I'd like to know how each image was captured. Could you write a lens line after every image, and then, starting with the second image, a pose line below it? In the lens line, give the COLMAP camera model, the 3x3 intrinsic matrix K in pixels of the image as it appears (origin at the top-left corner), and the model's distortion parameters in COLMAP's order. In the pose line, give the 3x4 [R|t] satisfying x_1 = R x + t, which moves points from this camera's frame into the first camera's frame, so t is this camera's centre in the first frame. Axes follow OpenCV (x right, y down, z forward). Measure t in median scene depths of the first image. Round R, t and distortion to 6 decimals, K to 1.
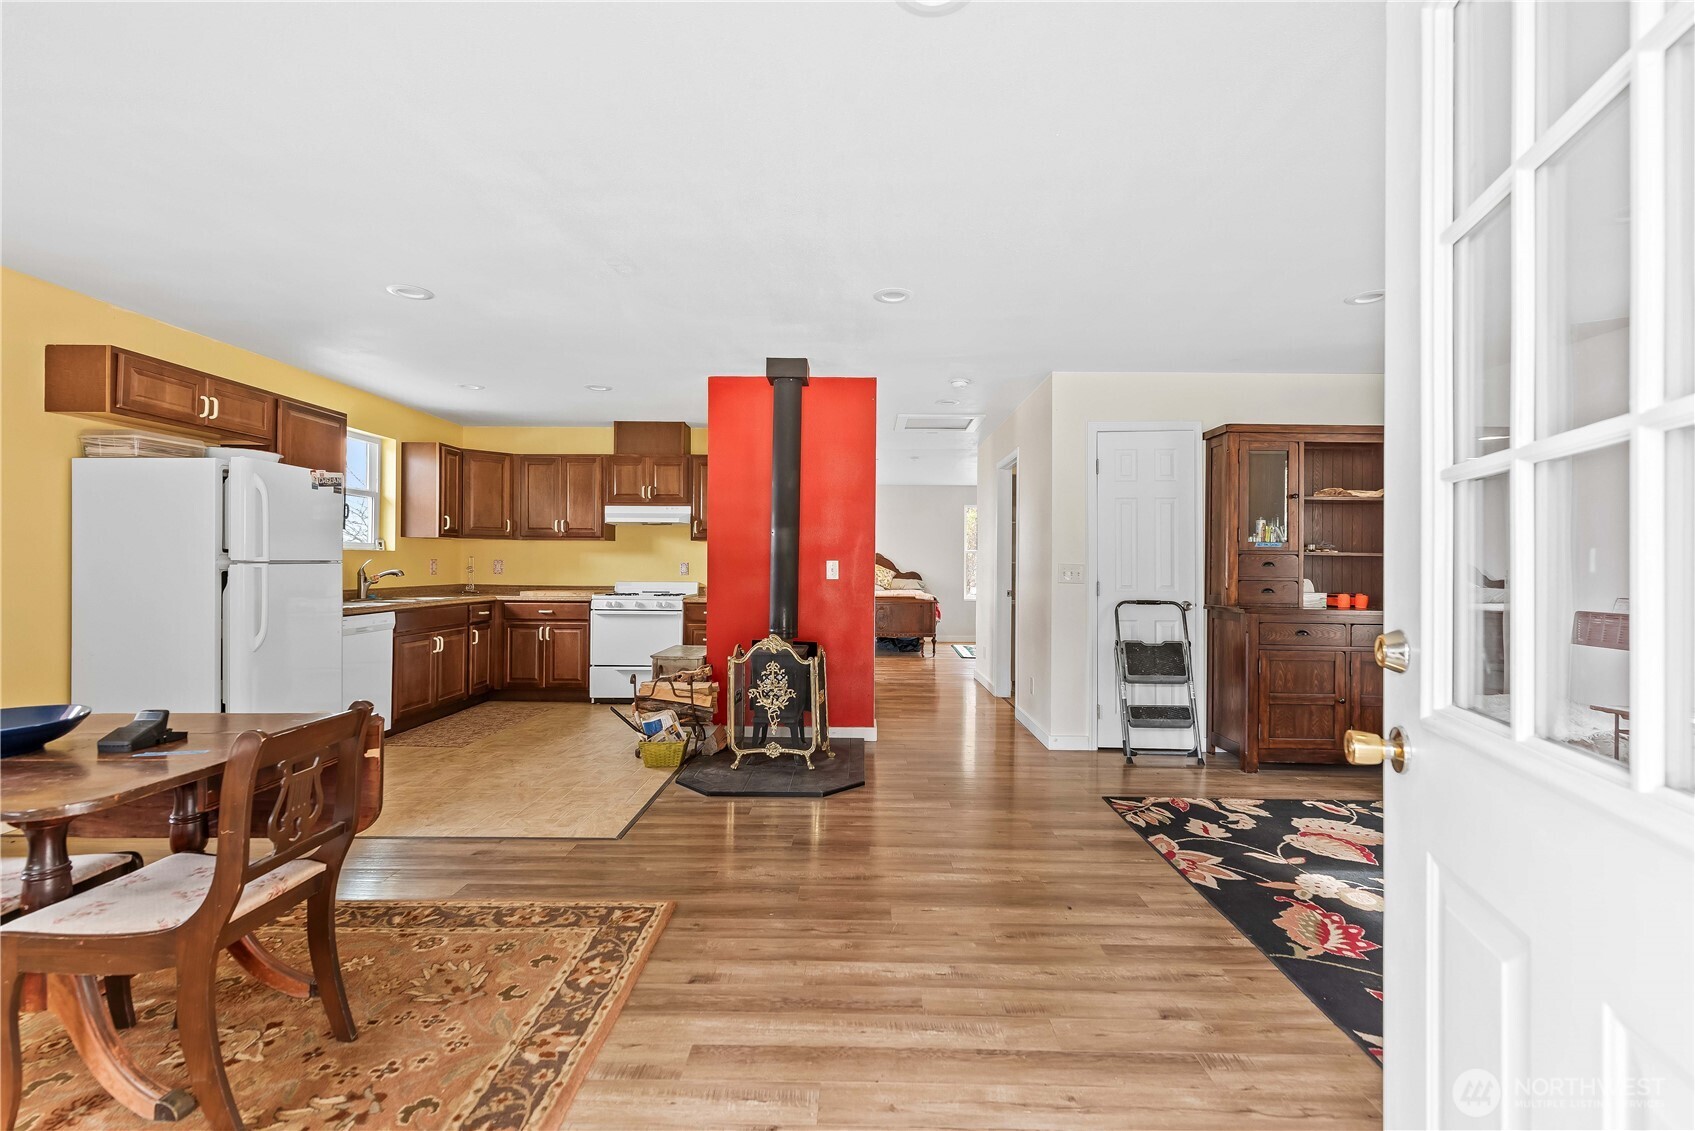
lens RADIAL K [[737.2, 0, 847.5], [0, 737.2, 565.5], [0, 0, 1]] dist [-0.000074, 0.000064]
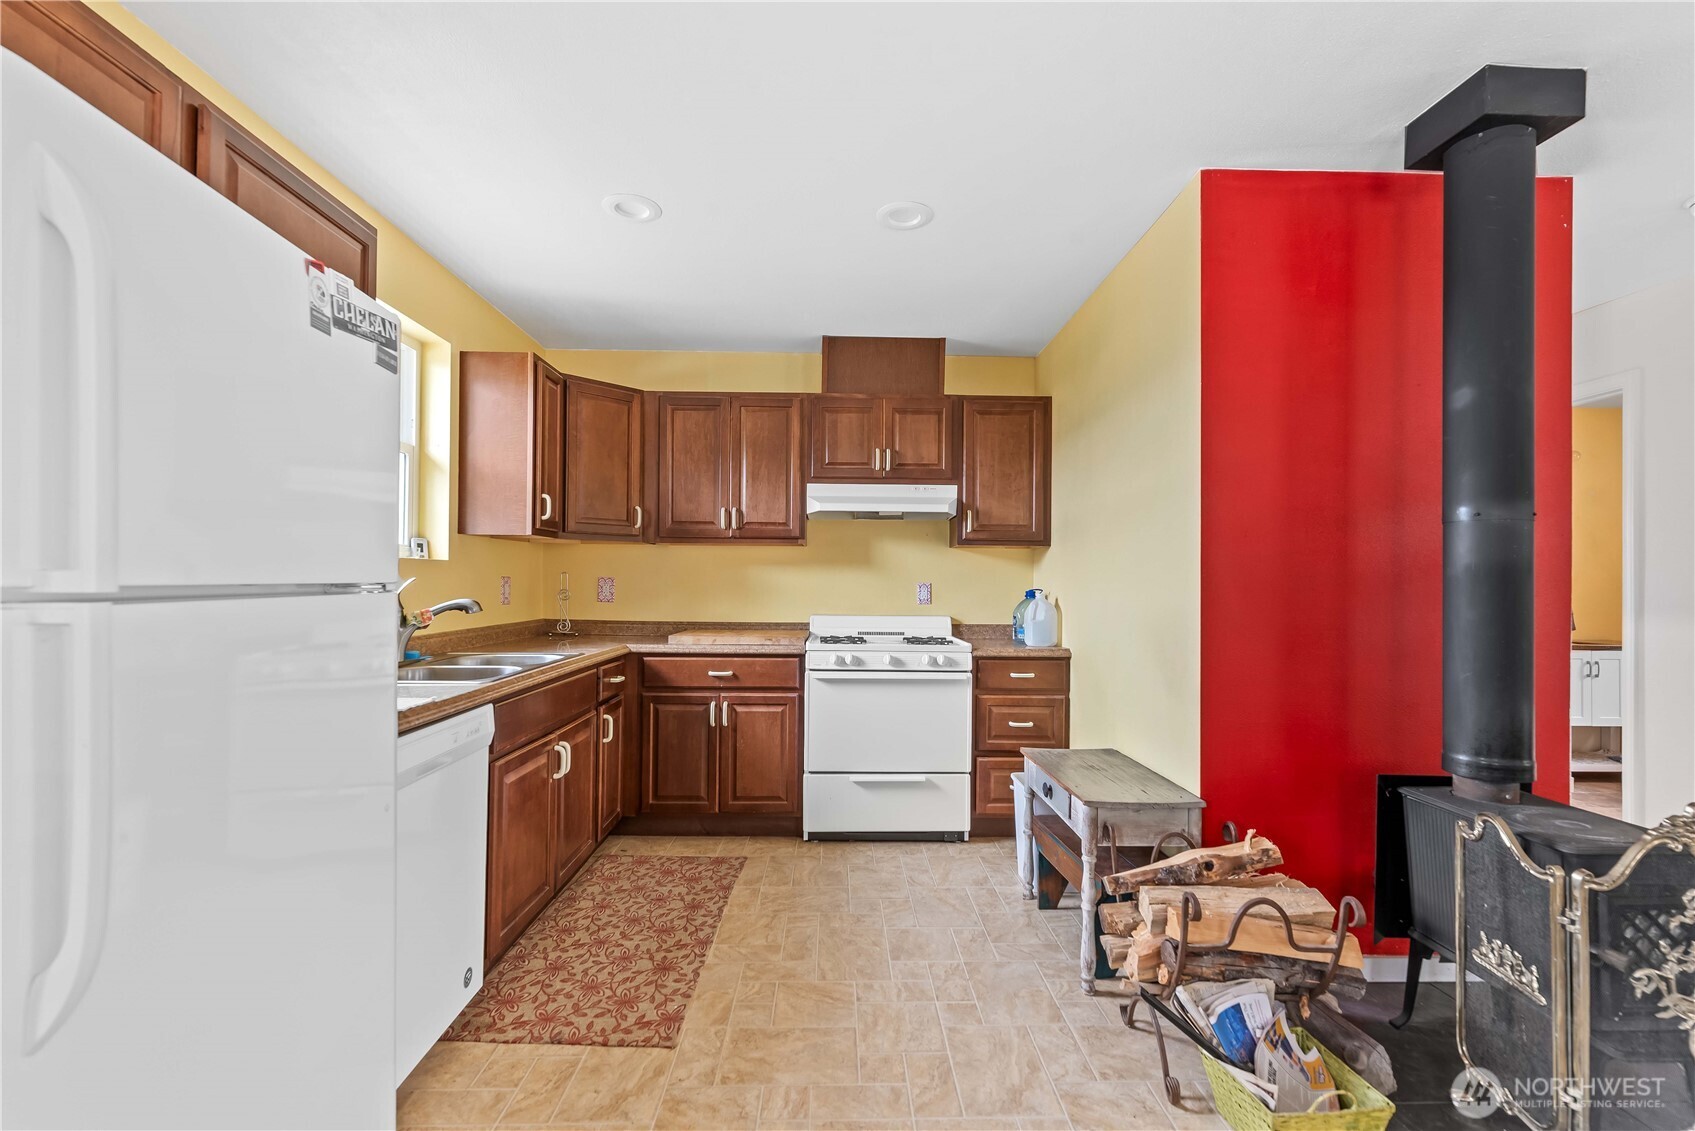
lens RADIAL K [[742.0, 0, 850.6], [0, 742.0, 575.5], [0, 0, 1]] dist [0.001291, 0.000337]
pose [[0.999207, 0.002590, 0.039734, -0.450592], [-0.002223, 0.999955, -0.009272, -0.006575], [-0.039756, 0.009176, 0.999167, 0.601691]]
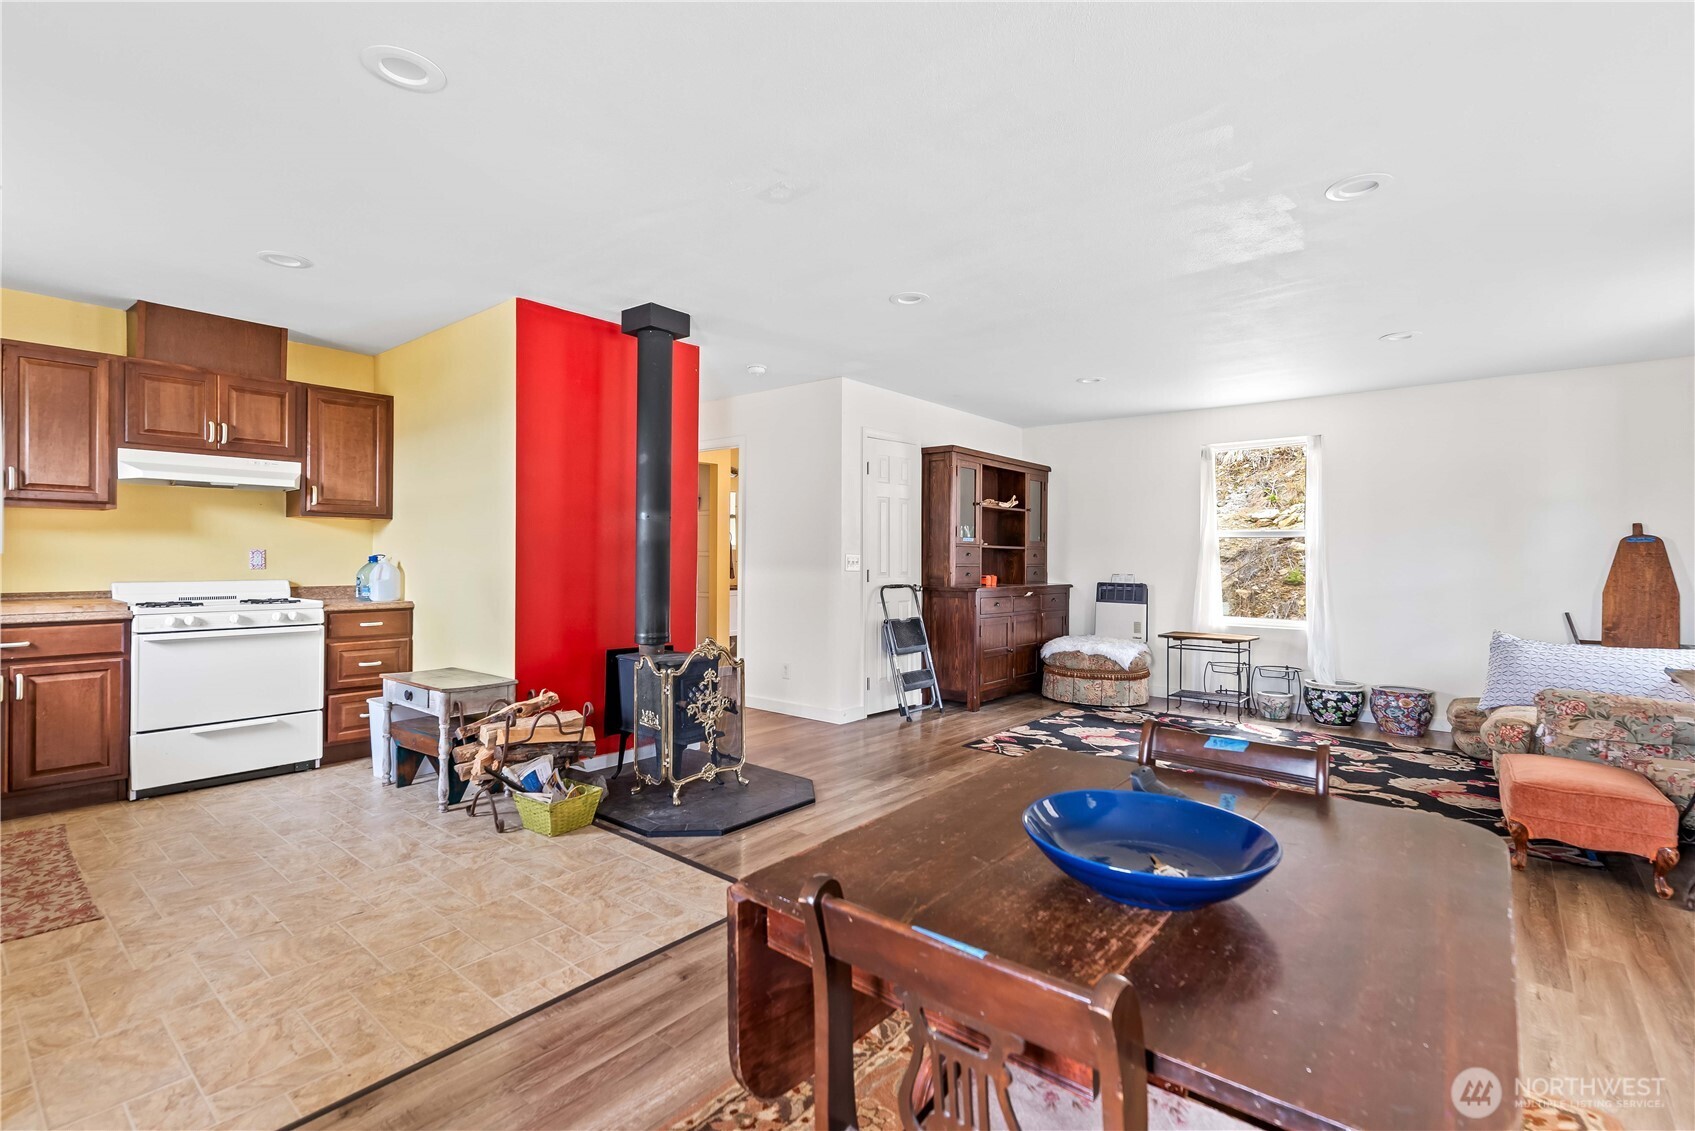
lens RADIAL K [[779.6, 0, 854.4], [0, 779.6, 555.1], [0, 0, 1]] dist [0.002596, 0.000327]
pose [[0.623962, -0.001566, 0.781453, -0.629512], [-0.003078, 0.999985, 0.004462, -0.005636], [-0.781449, -0.005189, 0.623948, 0.271196]]
